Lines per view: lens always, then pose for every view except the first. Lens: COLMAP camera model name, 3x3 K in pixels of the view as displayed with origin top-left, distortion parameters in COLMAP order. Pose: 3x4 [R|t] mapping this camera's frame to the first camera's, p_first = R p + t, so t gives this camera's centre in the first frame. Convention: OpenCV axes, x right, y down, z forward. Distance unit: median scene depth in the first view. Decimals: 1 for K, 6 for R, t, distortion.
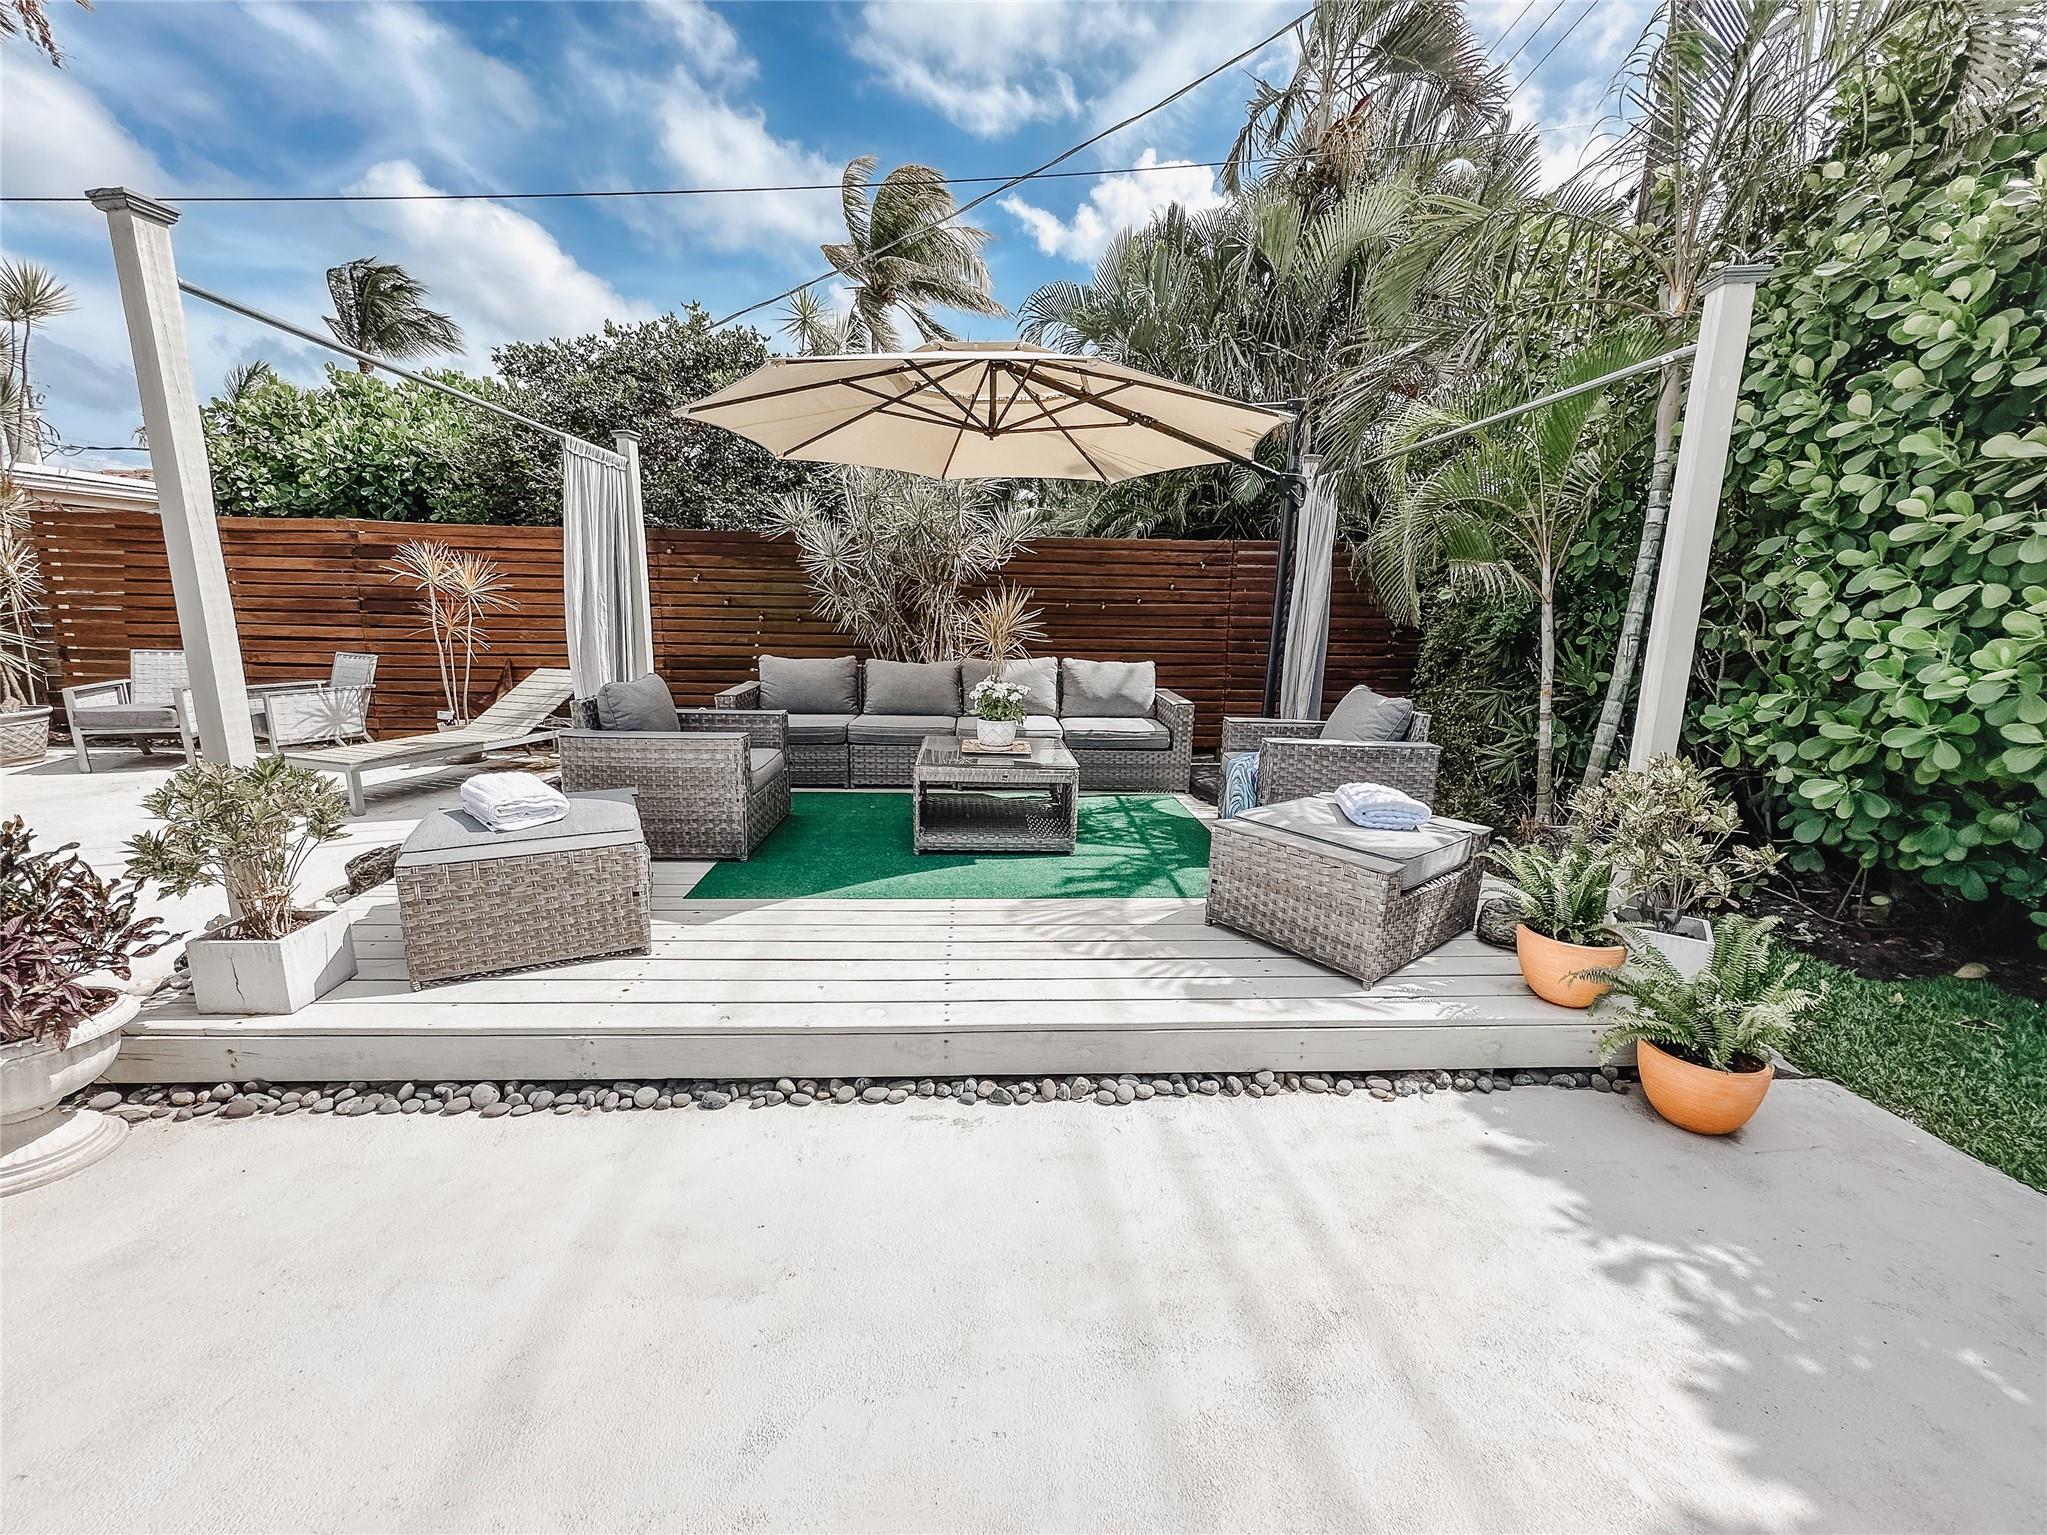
lens RADIAL K [[816.8, 0, 1031.6], [0, 816.8, 767.0], [0, 0, 1]] dist [0.000210, -0.000166]
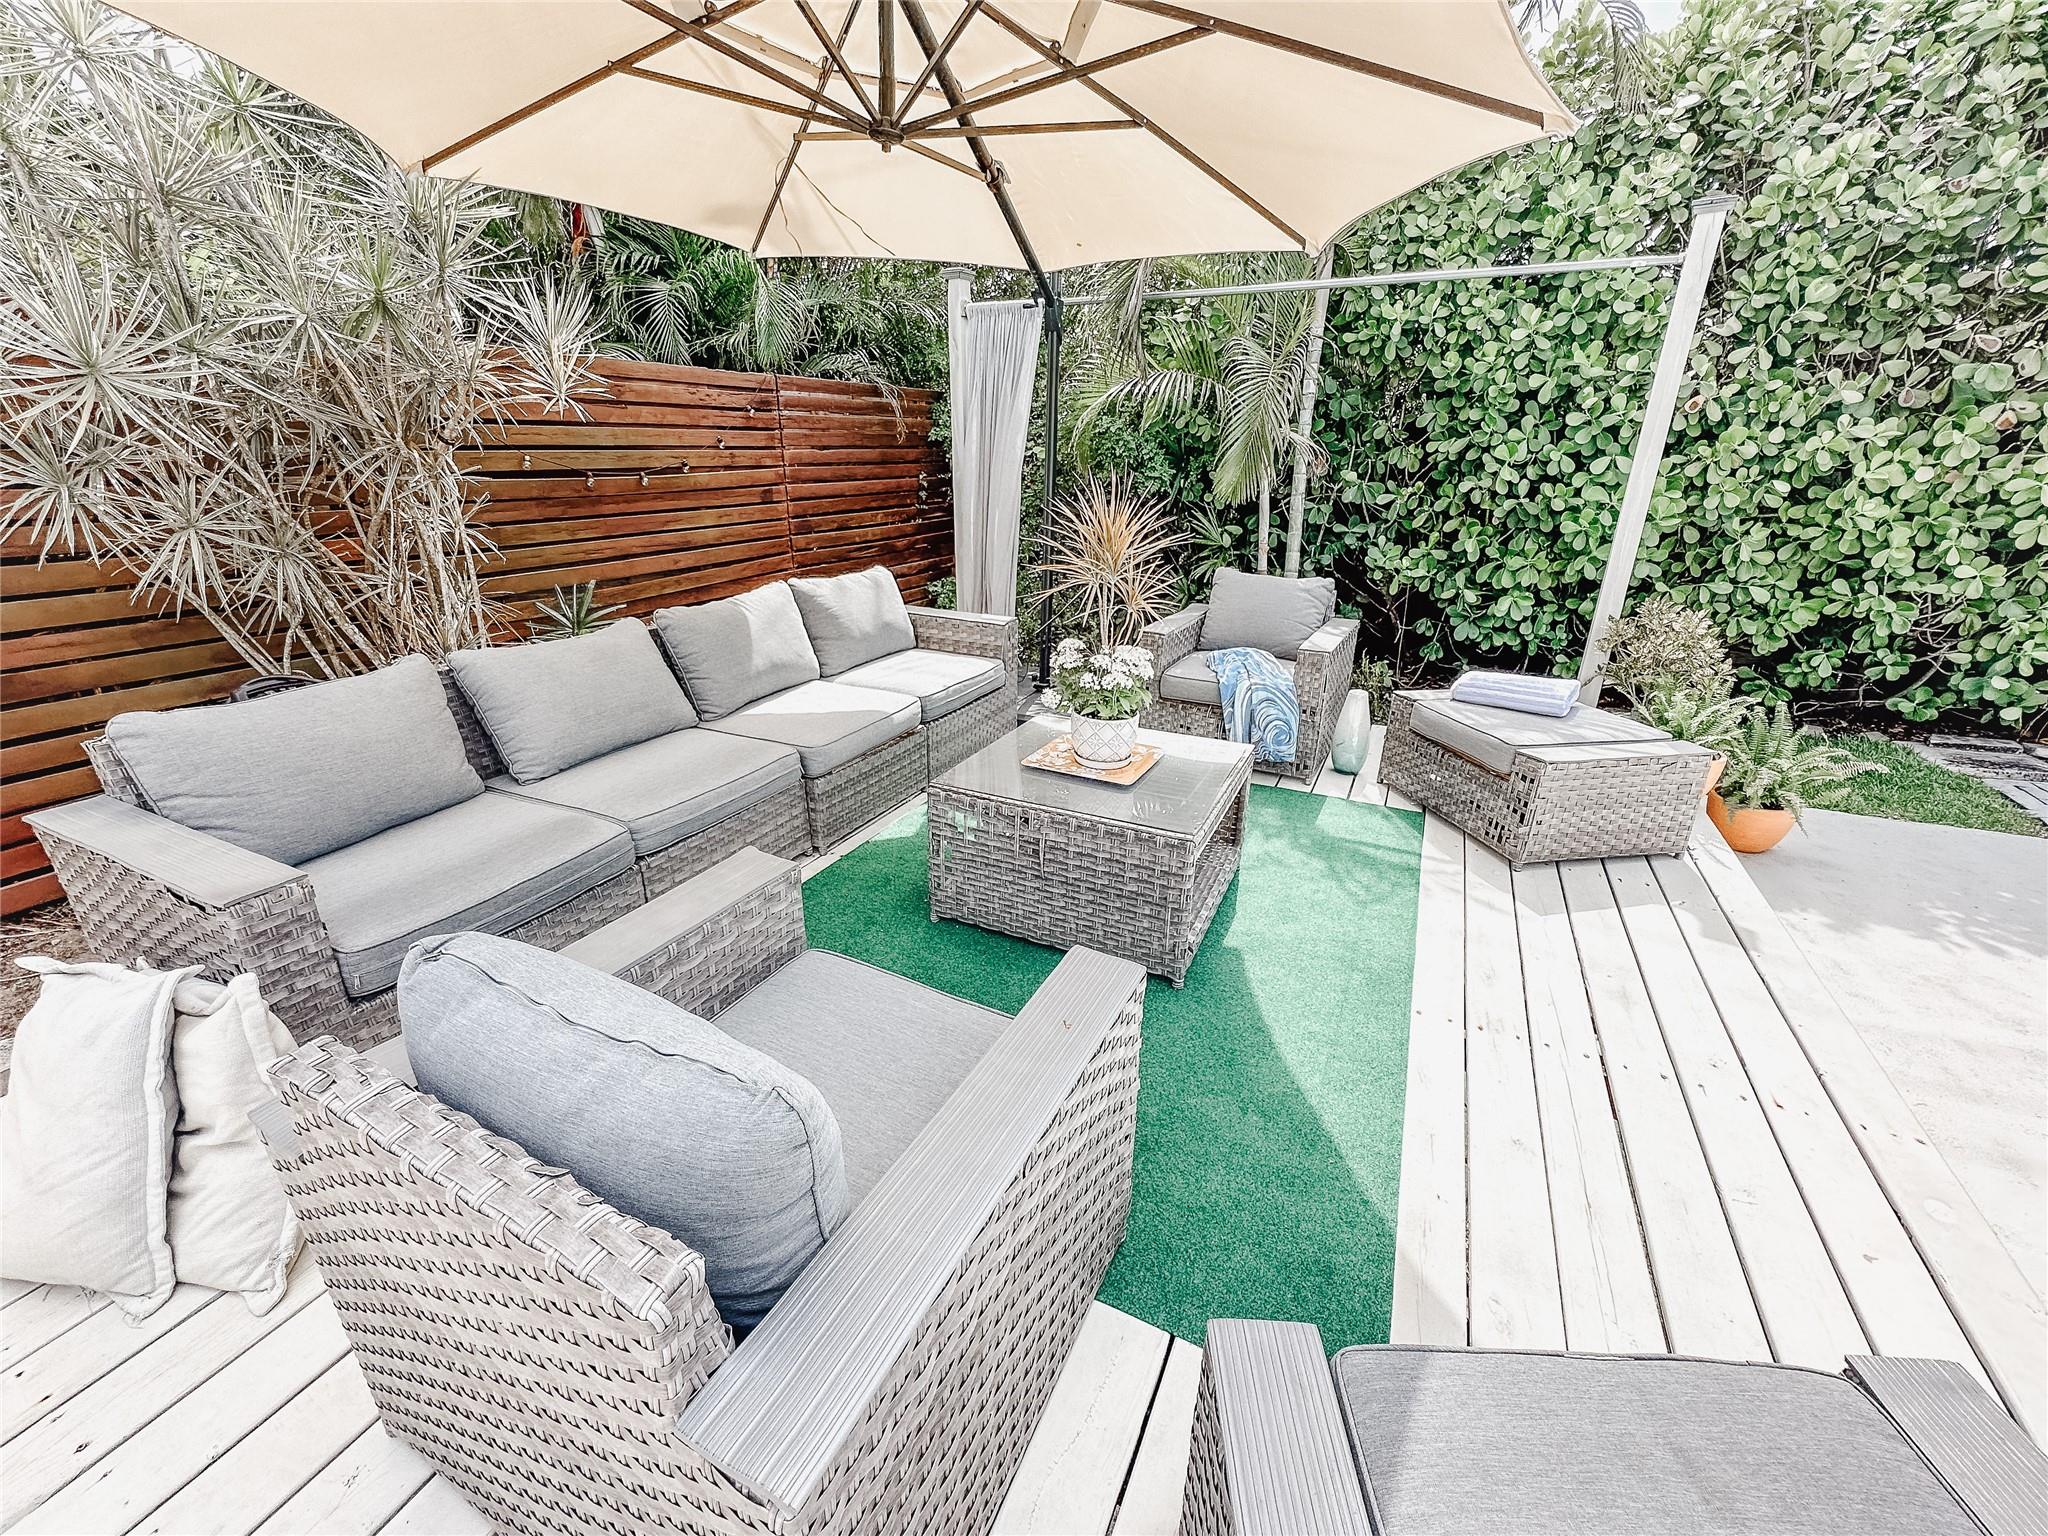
lens RADIAL K [[817.2, 0, 1032.1], [0, 817.2, 767.5], [0, 0, 1]] dist [0.000210, -0.000166]
pose [[0.508935, -0.331604, 0.794370, -0.320938], [0.183848, 0.943402, 0.276029, -0.110456], [-0.840943, 0.005563, 0.541095, 0.431748]]
